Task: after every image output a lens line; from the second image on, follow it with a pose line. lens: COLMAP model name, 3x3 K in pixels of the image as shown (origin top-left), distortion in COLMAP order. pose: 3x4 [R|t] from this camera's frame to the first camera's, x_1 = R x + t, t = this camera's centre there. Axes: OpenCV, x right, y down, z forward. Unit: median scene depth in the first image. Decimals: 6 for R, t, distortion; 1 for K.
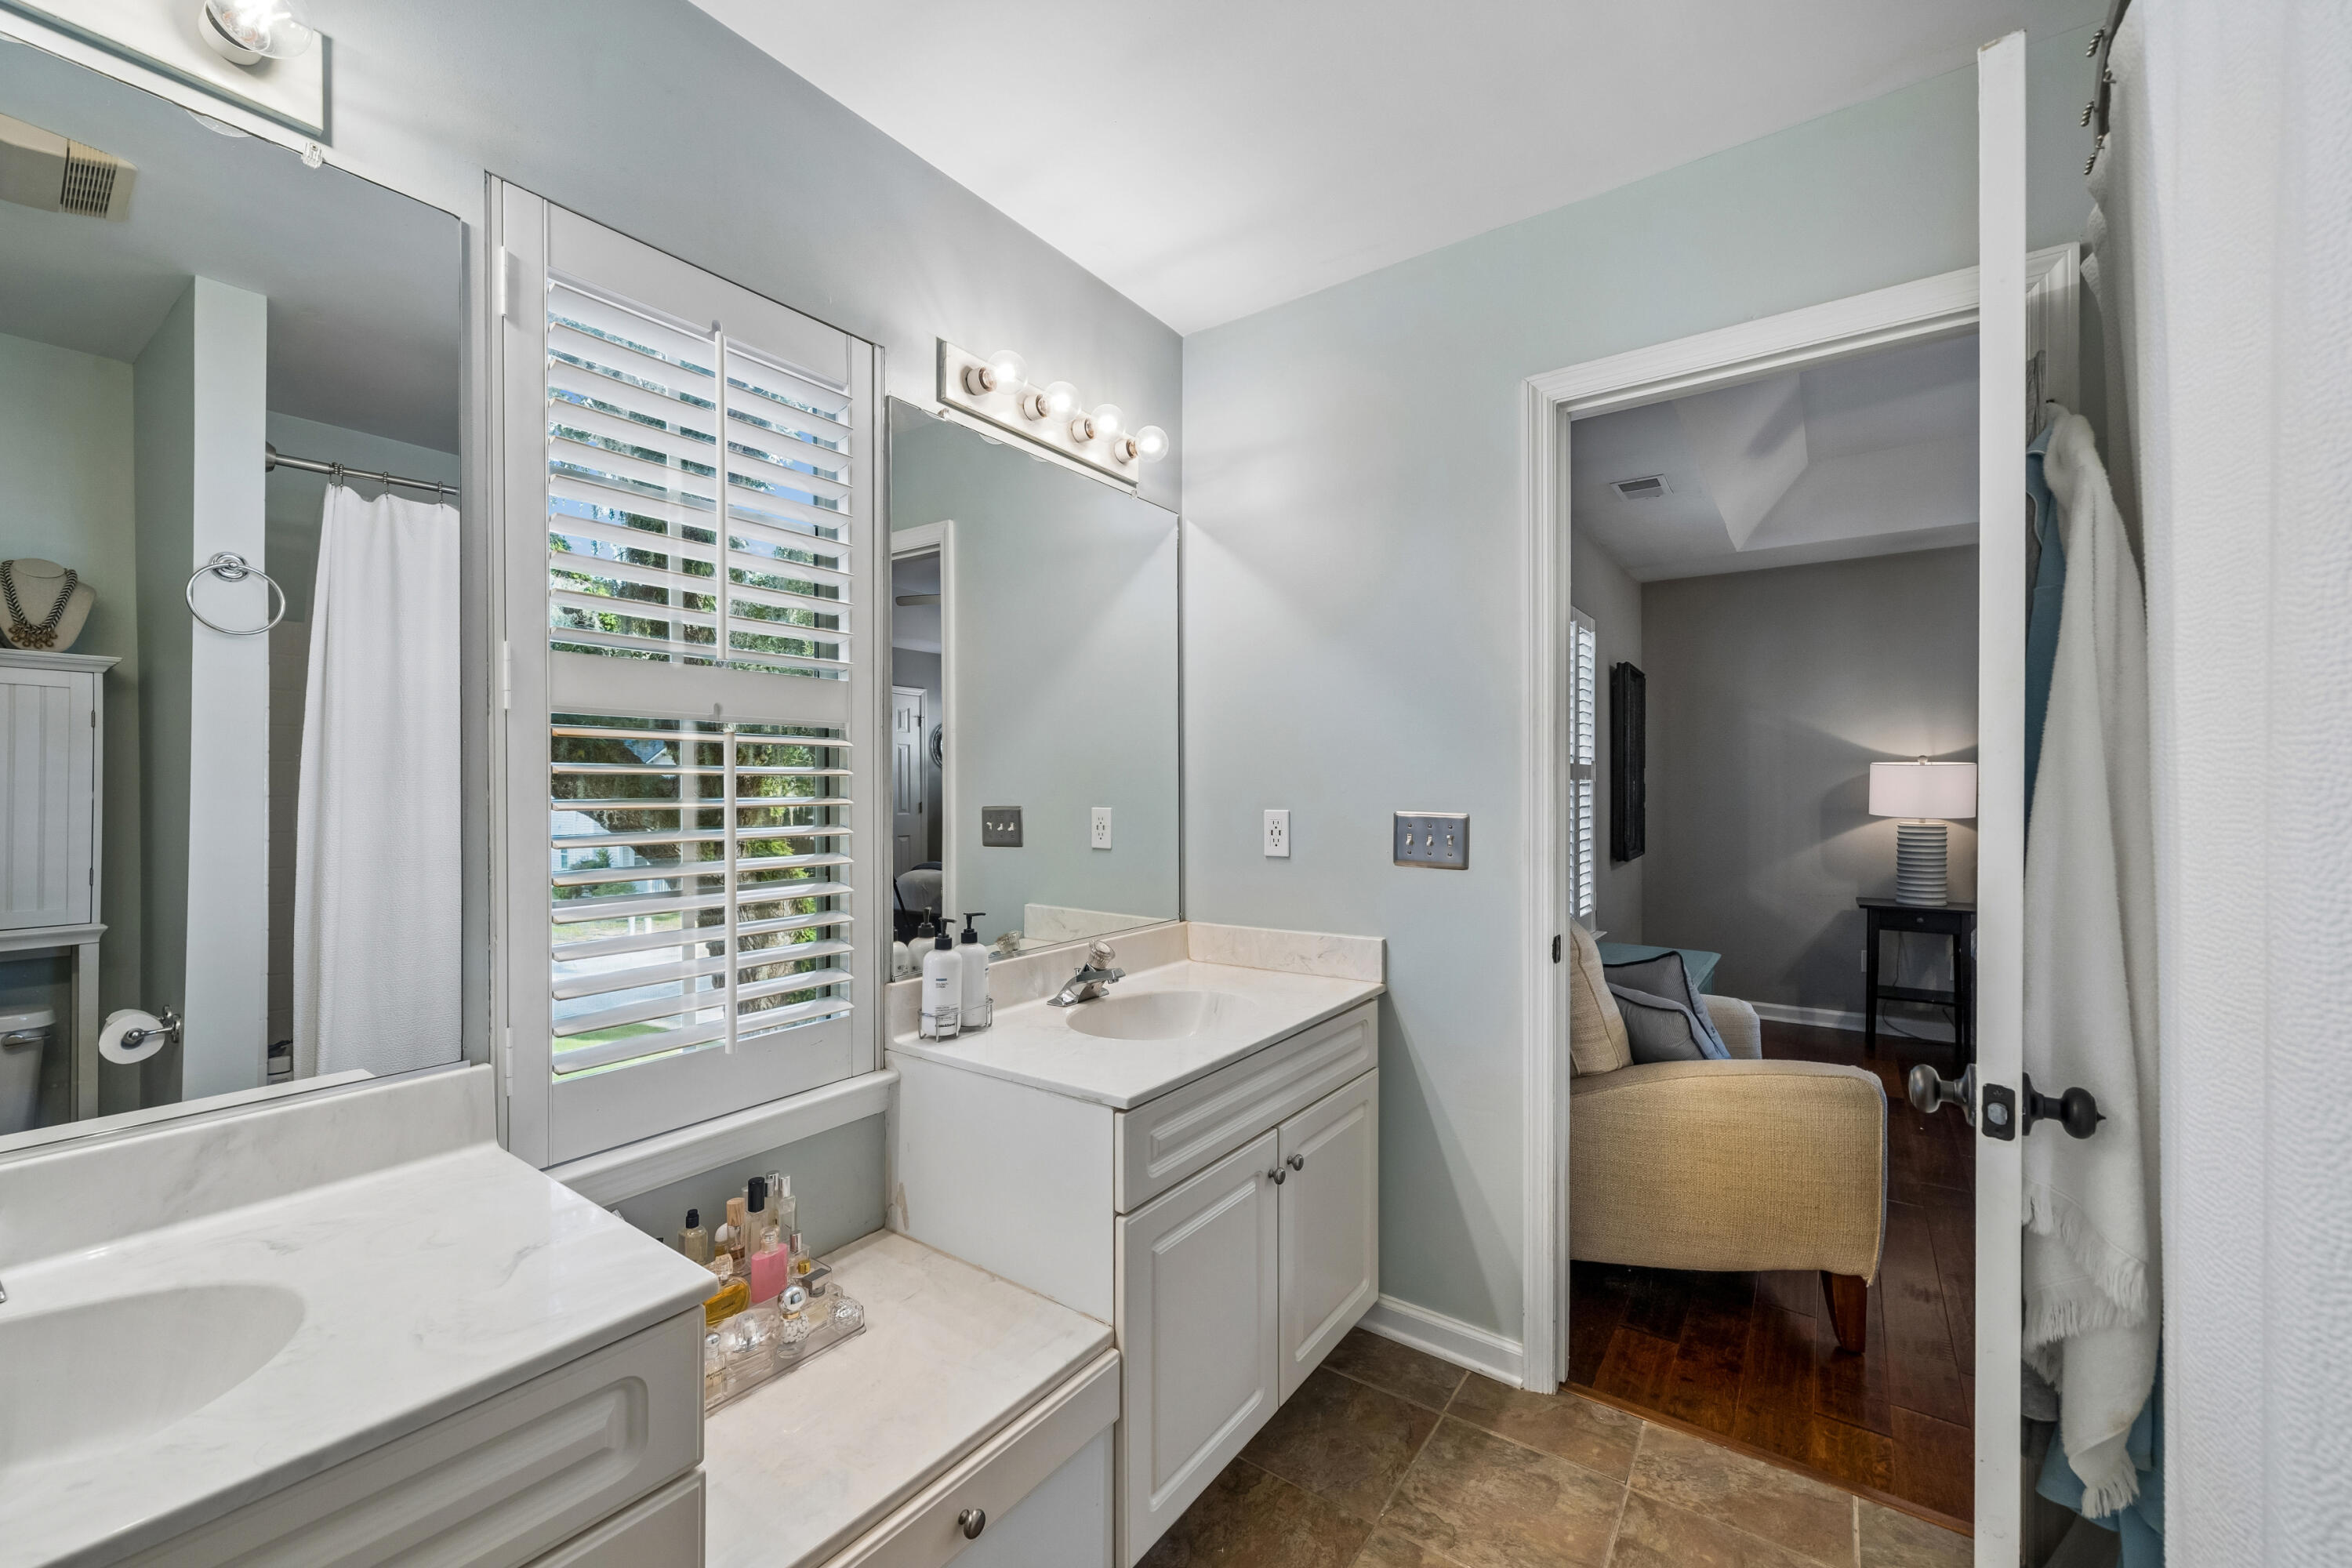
lens RADIAL K [[939.4, 0, 1176.0], [0, 939.4, 784.0], [0, 0, 1]] dist [-0.001123, -0.000115]
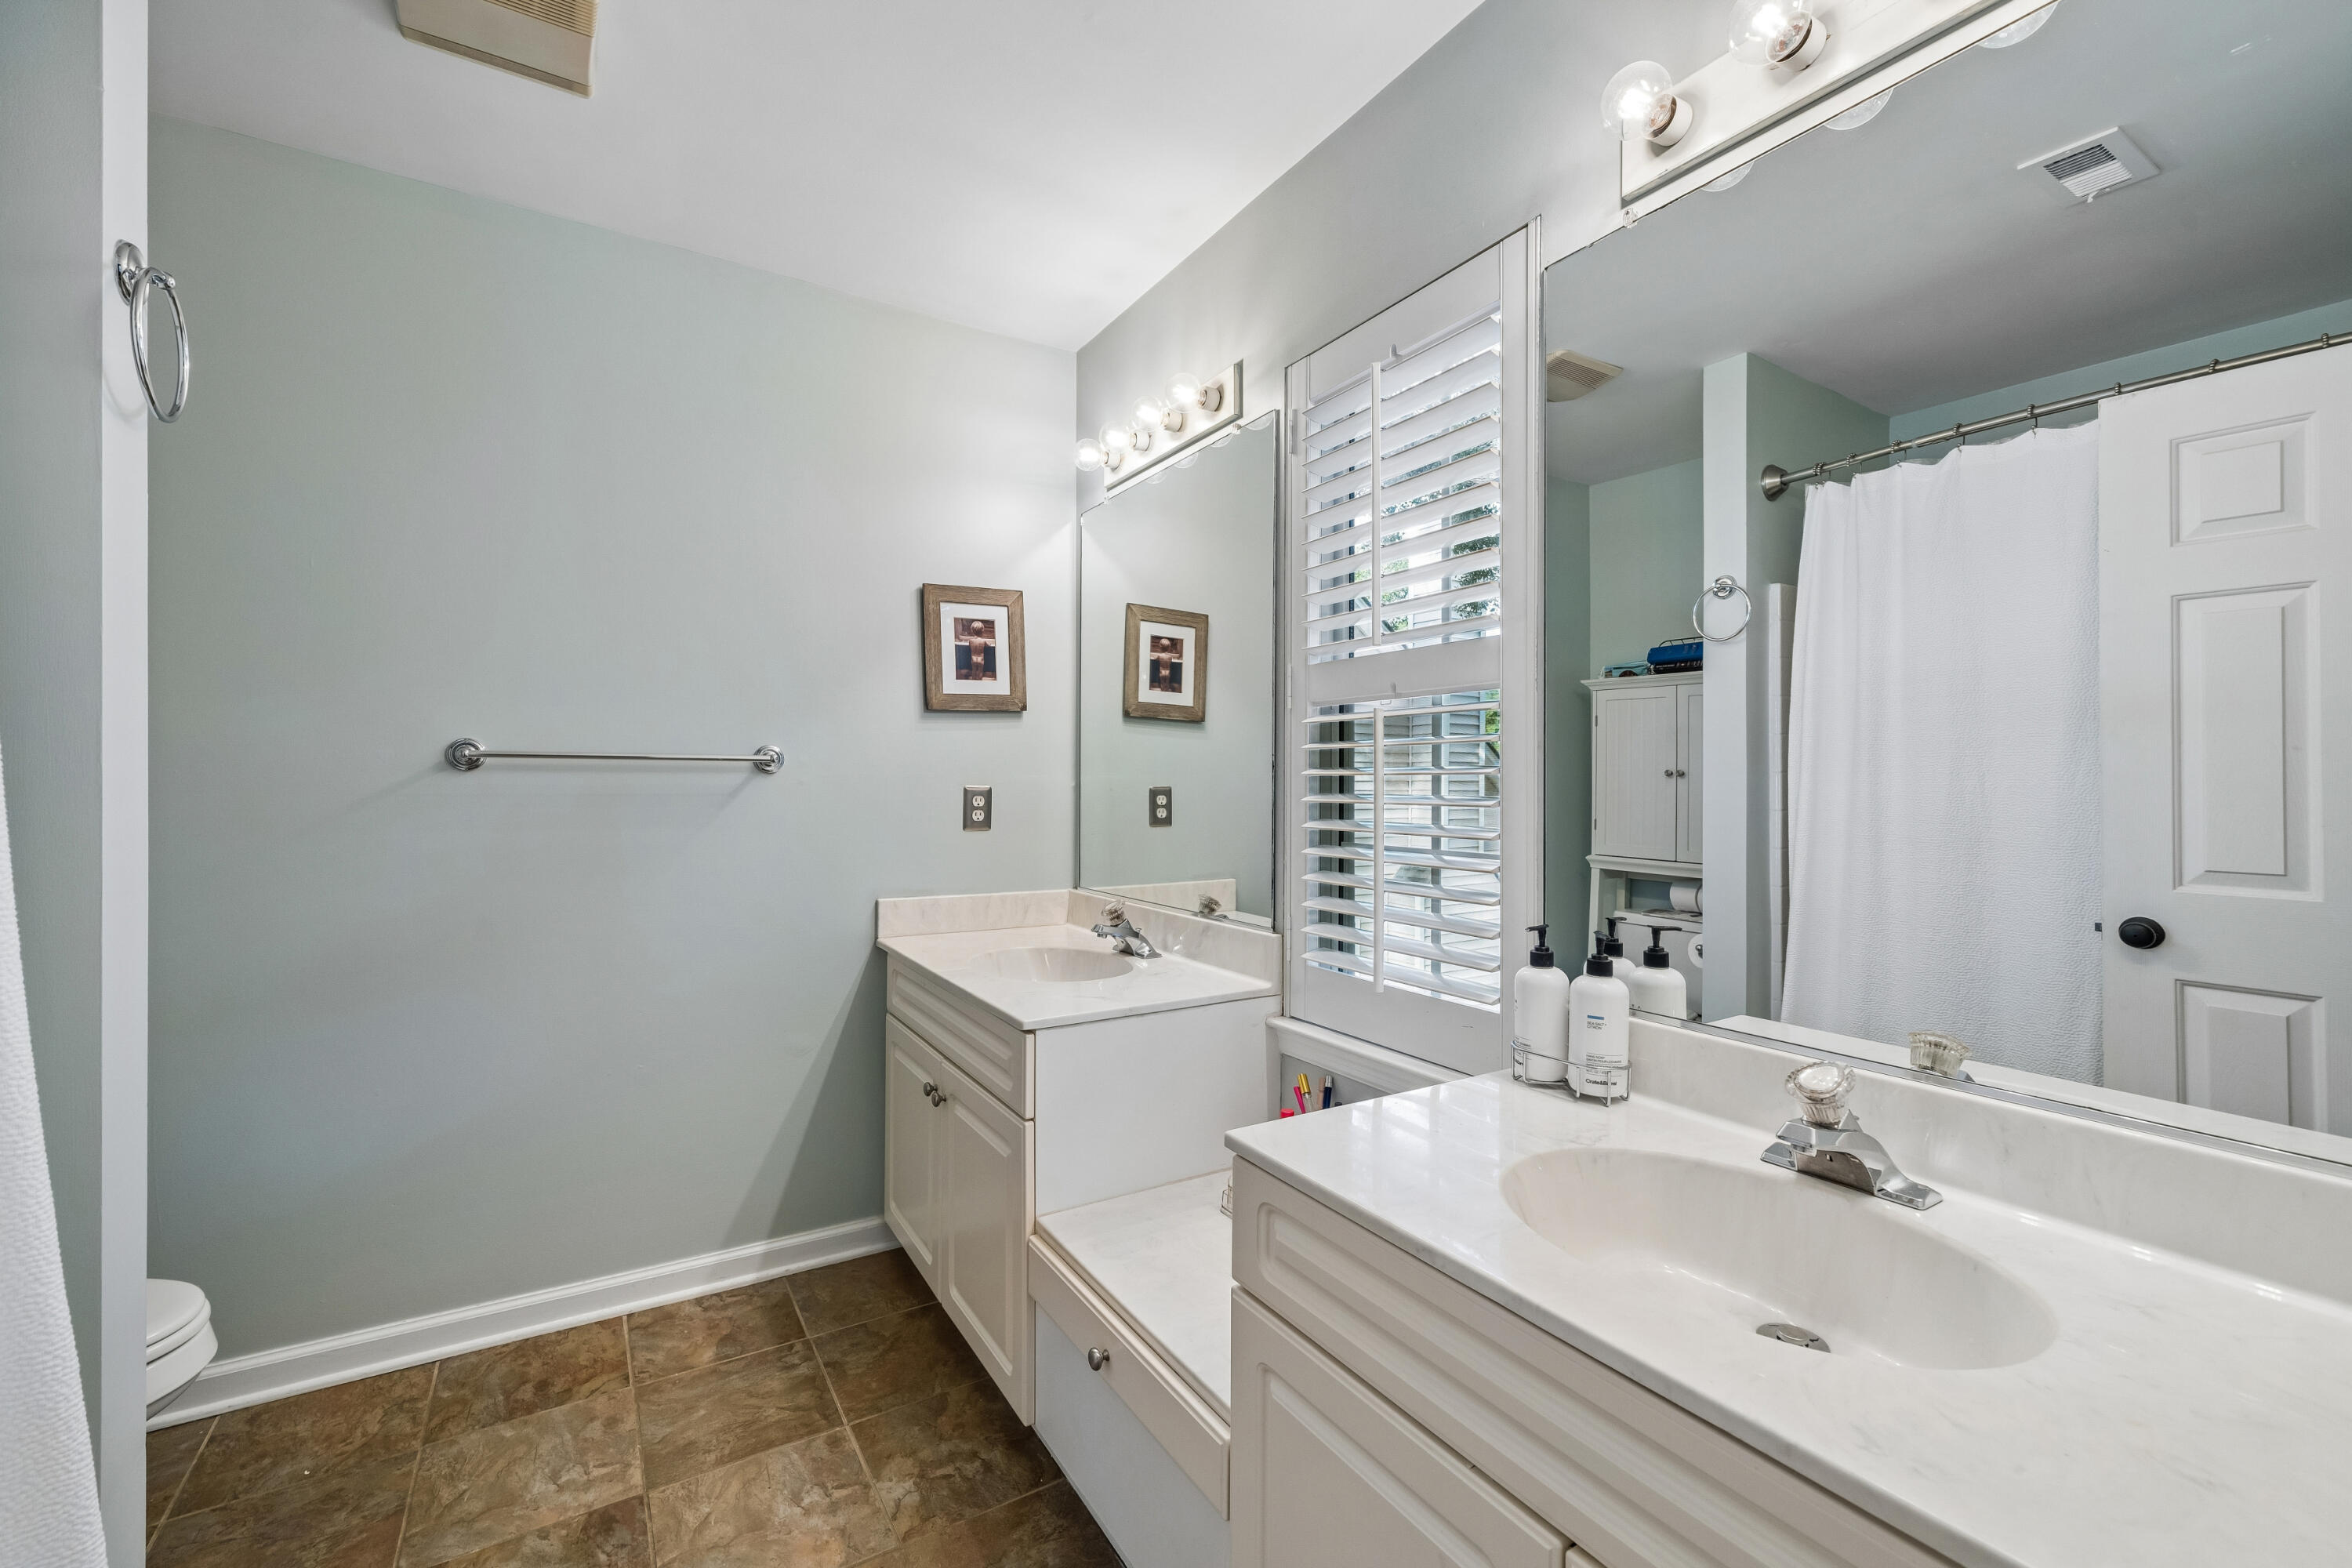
lens RADIAL K [[964.8, 0, 1135.2], [0, 964.8, 786.5], [0, 0, 1]] dist [-0.002058, -0.000123]
pose [[-0.414081, 0.007285, -0.910211, 0.576131], [0.005570, 0.999970, 0.005470, 0.023642], [0.910223, -0.002805, -0.414109, 0.988537]]
